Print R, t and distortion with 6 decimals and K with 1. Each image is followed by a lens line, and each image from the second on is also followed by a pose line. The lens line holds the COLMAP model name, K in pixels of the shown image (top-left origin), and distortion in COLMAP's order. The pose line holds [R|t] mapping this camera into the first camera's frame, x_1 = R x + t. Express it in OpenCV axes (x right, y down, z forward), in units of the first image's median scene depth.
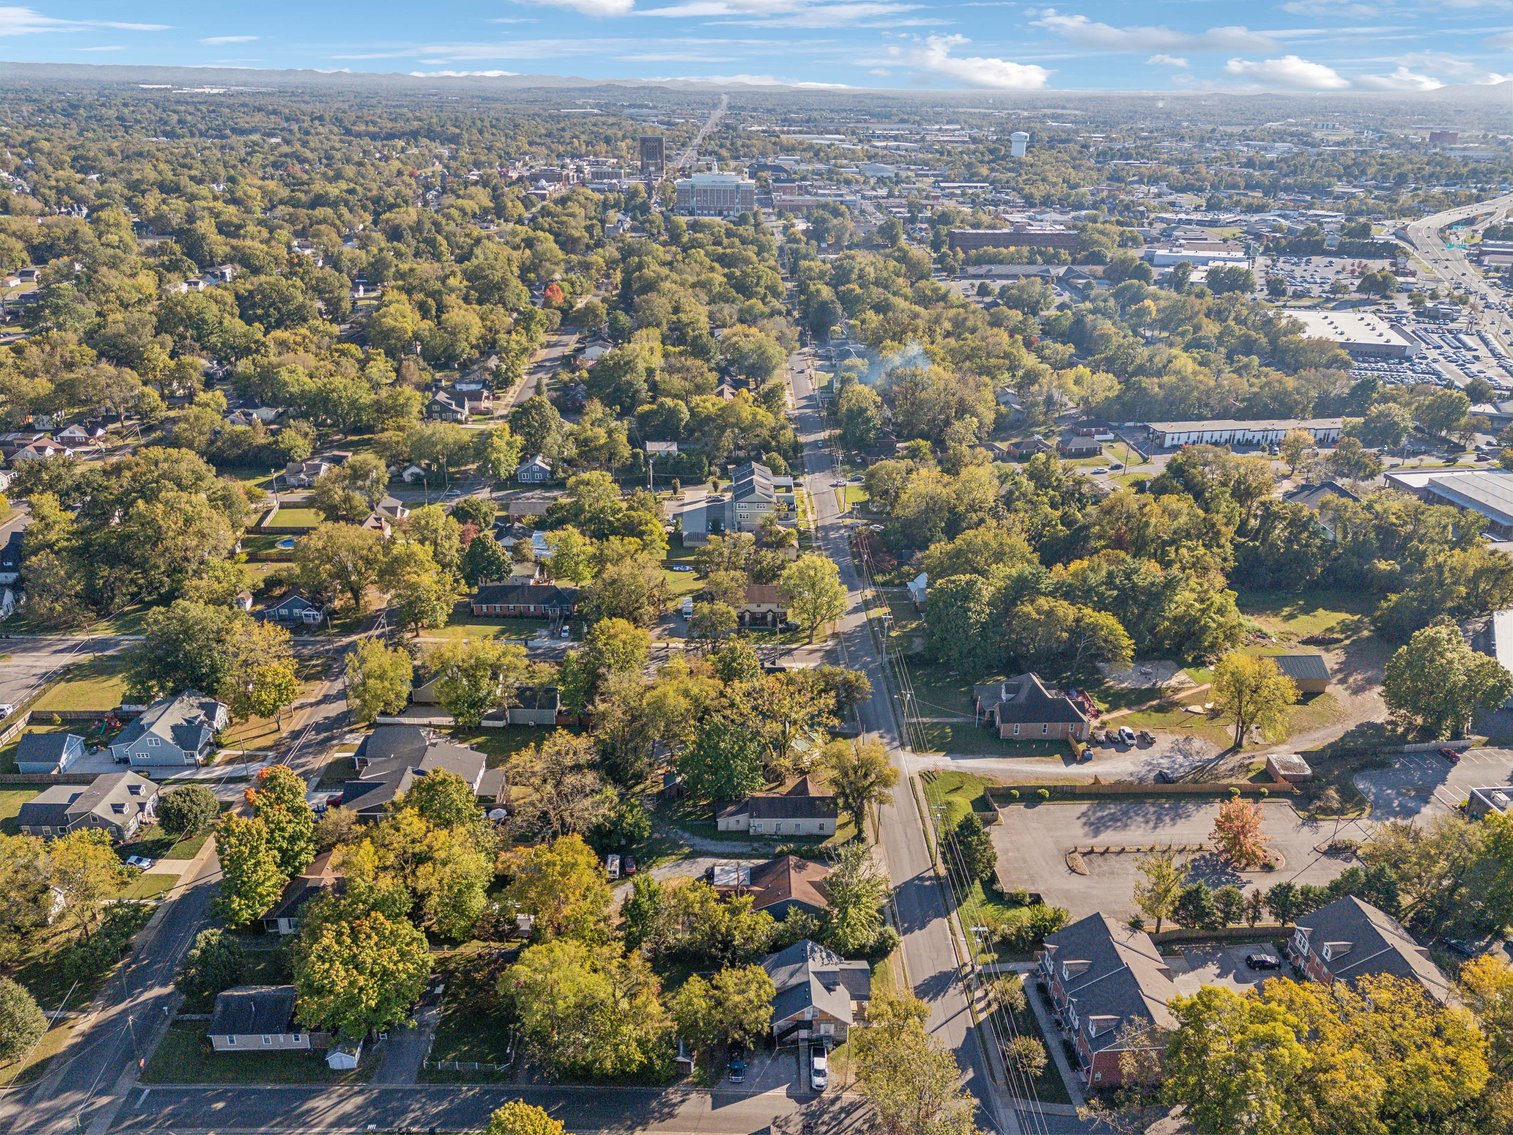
lens RADIAL K [[1109.0, 0, 753.9], [0, 1109.0, 567.4], [0, 0, 1]] dist [0.055949, -0.041014]
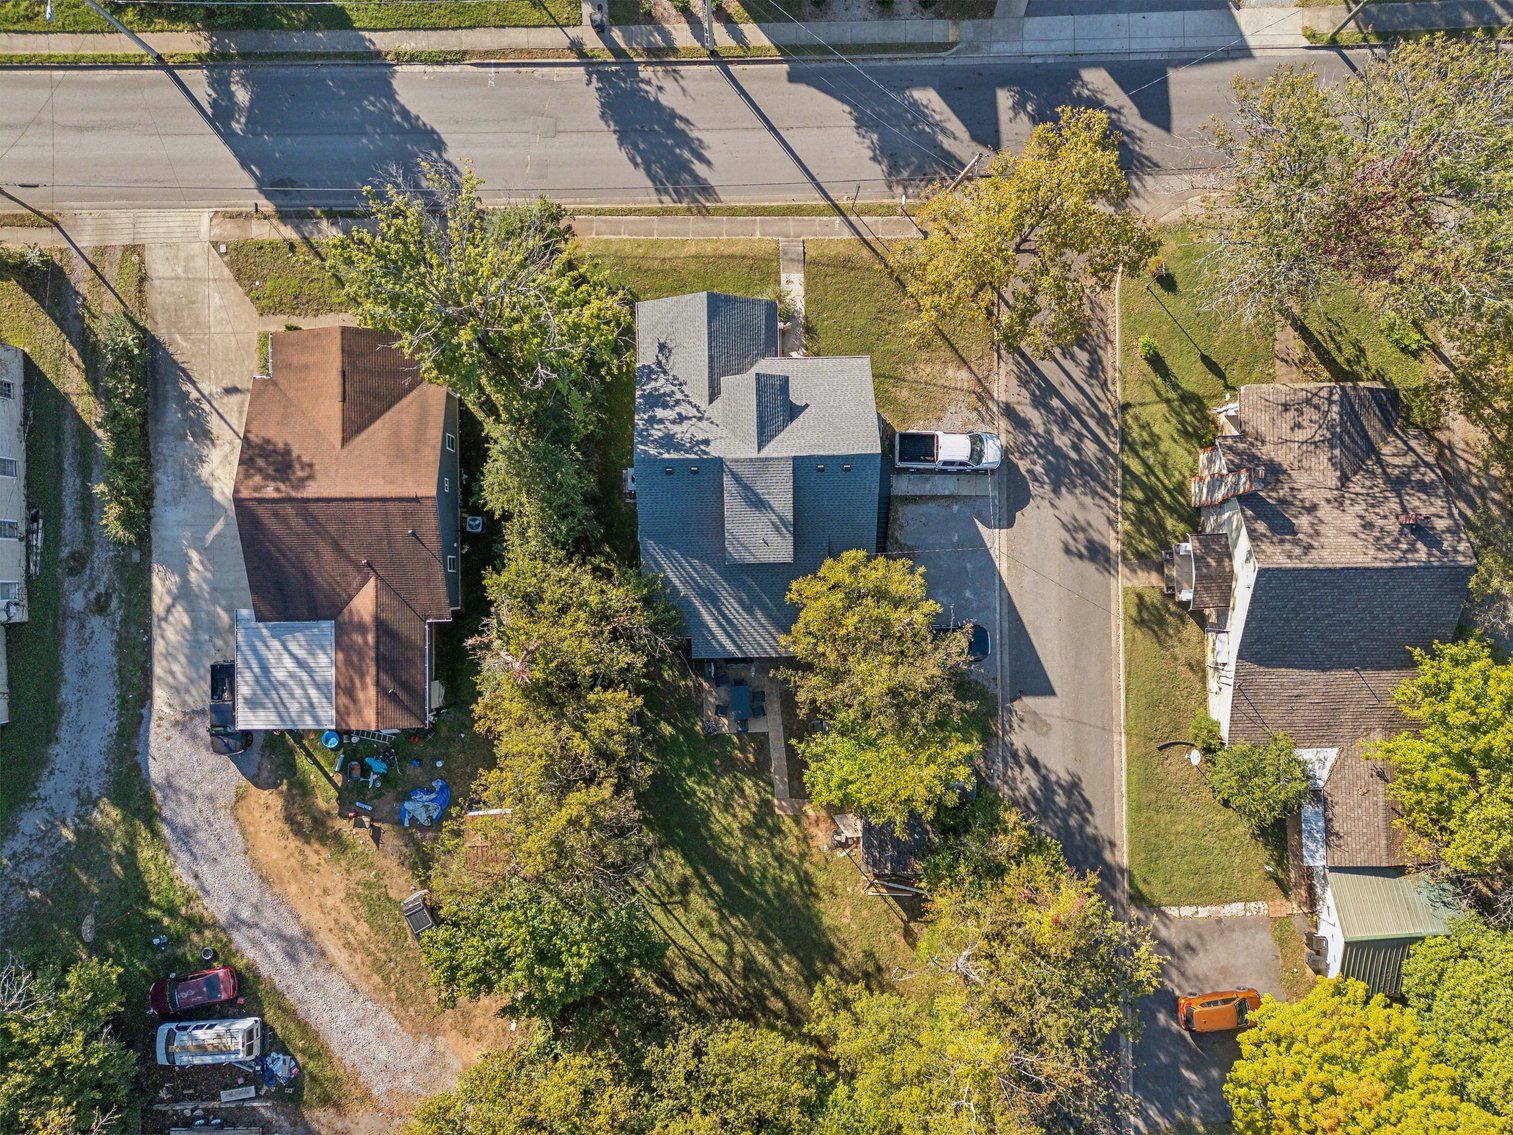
lens RADIAL K [[1110.6, 0, 755.3], [0, 1110.6, 558.6], [0, 0, 1]] dist [0.074721, -0.071454]
pose [[-0.005662, -0.999980, 0.002923, 0.010520], [0.374872, 0.000588, 0.927076, 0.018587], [-0.927059, 0.006345, 0.374861, 0.607372]]
